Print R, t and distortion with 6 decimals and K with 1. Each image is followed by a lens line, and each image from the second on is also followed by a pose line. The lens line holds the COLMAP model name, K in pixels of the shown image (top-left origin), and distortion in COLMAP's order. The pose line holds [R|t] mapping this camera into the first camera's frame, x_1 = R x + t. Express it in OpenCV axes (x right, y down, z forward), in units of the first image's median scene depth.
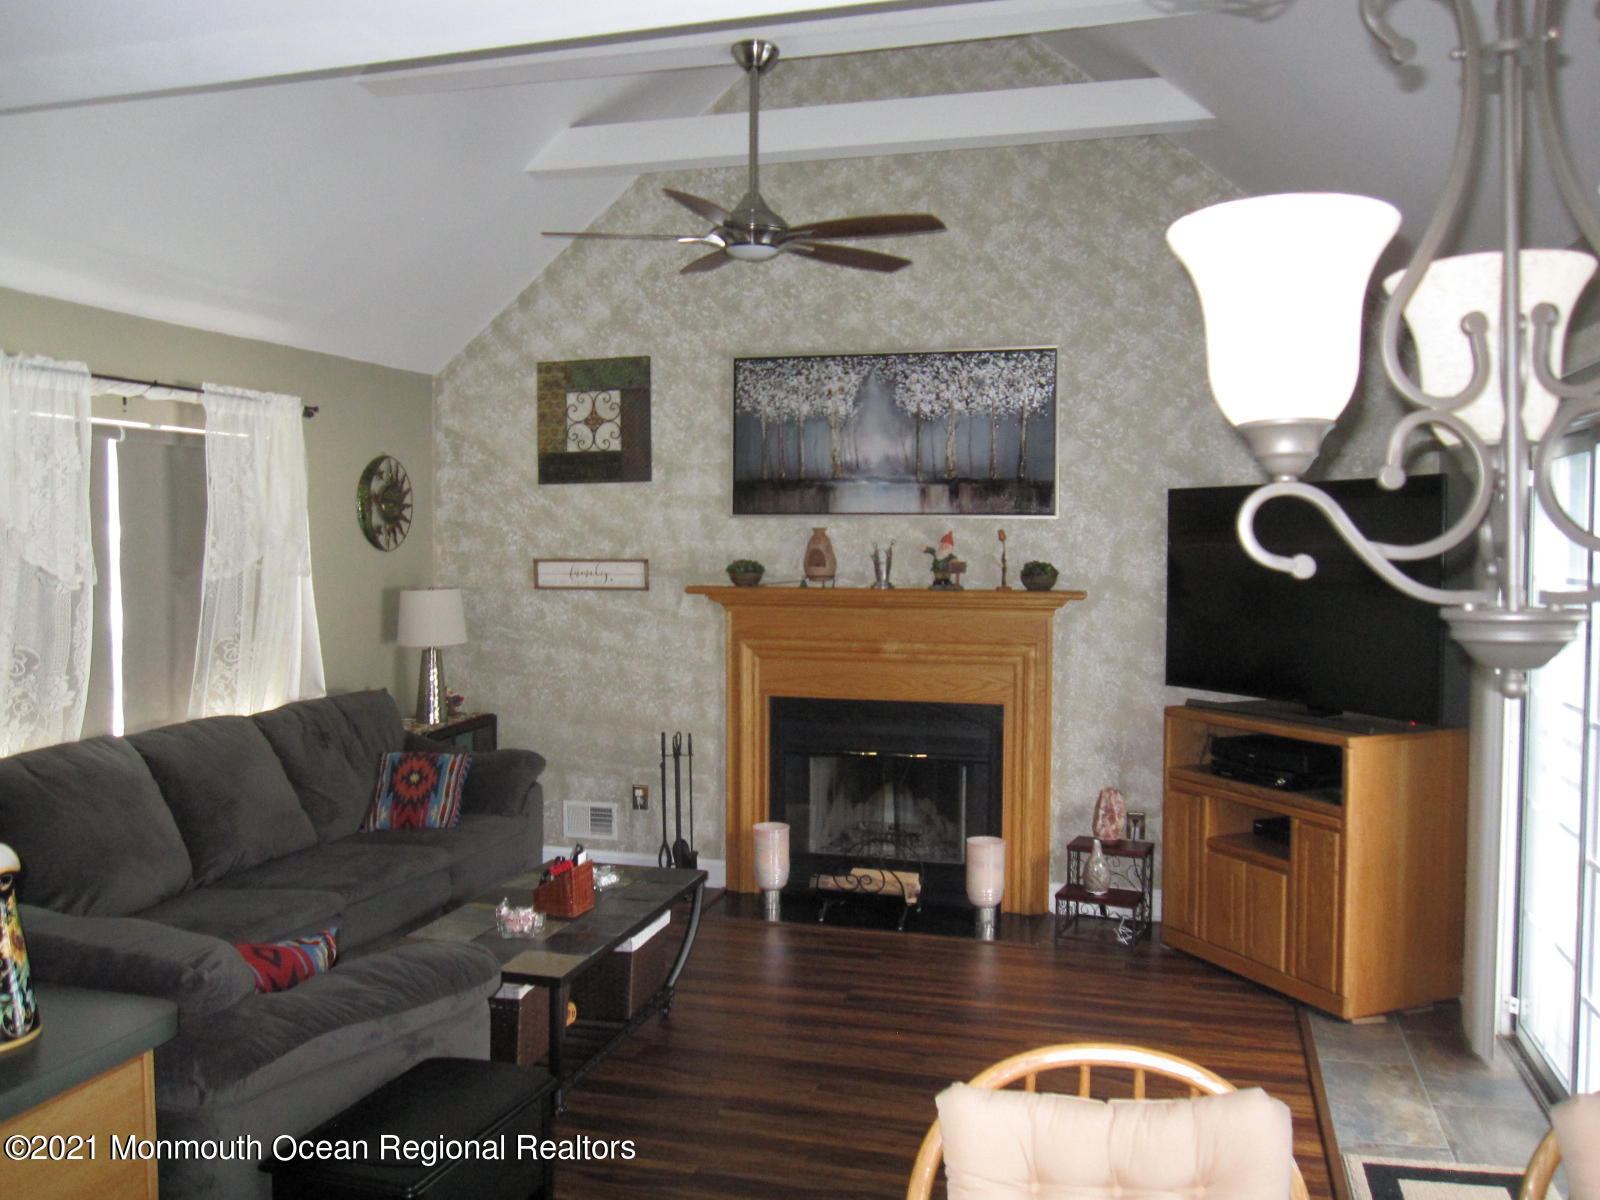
lens RADIAL K [[1338.4, 0, 805.0], [0, 1338.4, 589.1], [0, 0, 1]] dist [-0.077807, 0.044102]
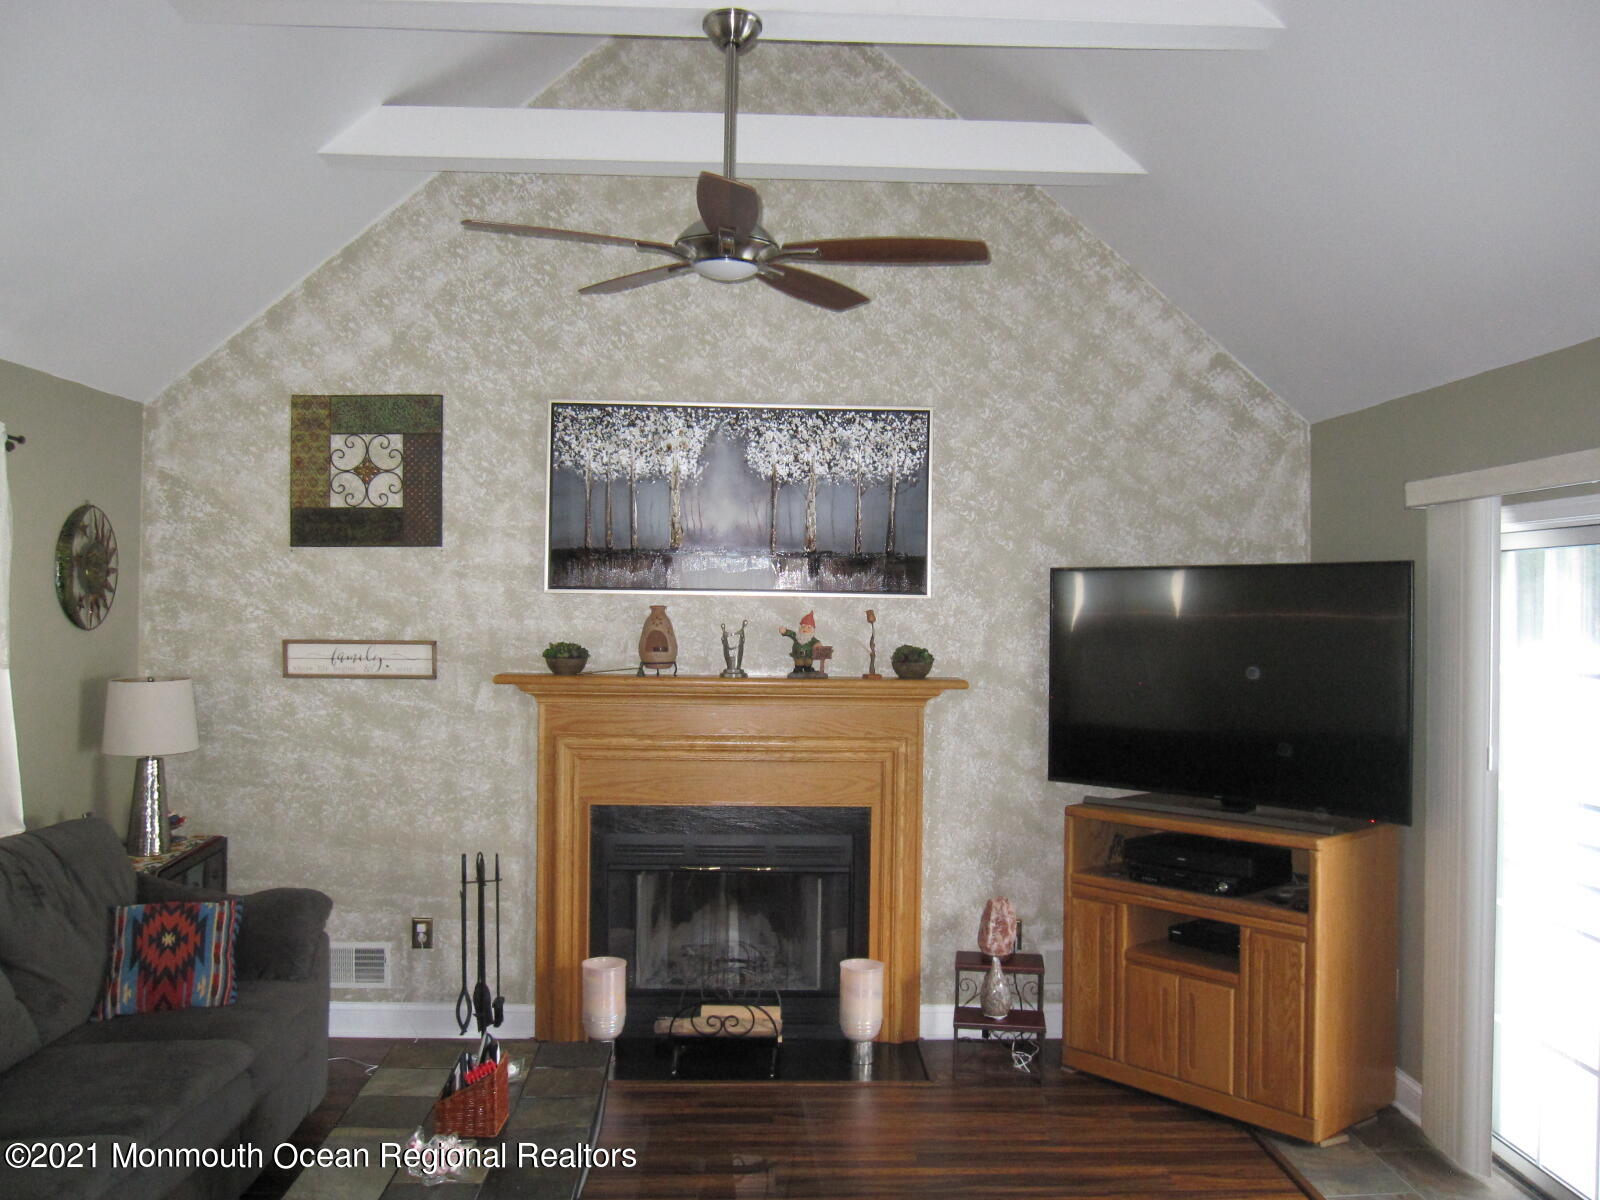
lens RADIAL K [[1338.4, 0, 815.8], [0, 1338.4, 593.5], [0, 0, 1]] dist [-0.077807, 0.044102]
pose [[0.947993, 0.011181, 0.318096, -0.170756], [0.002515, 0.999088, -0.042614, -0.017568], [-0.318282, 0.041198, 0.947100, 0.165917]]
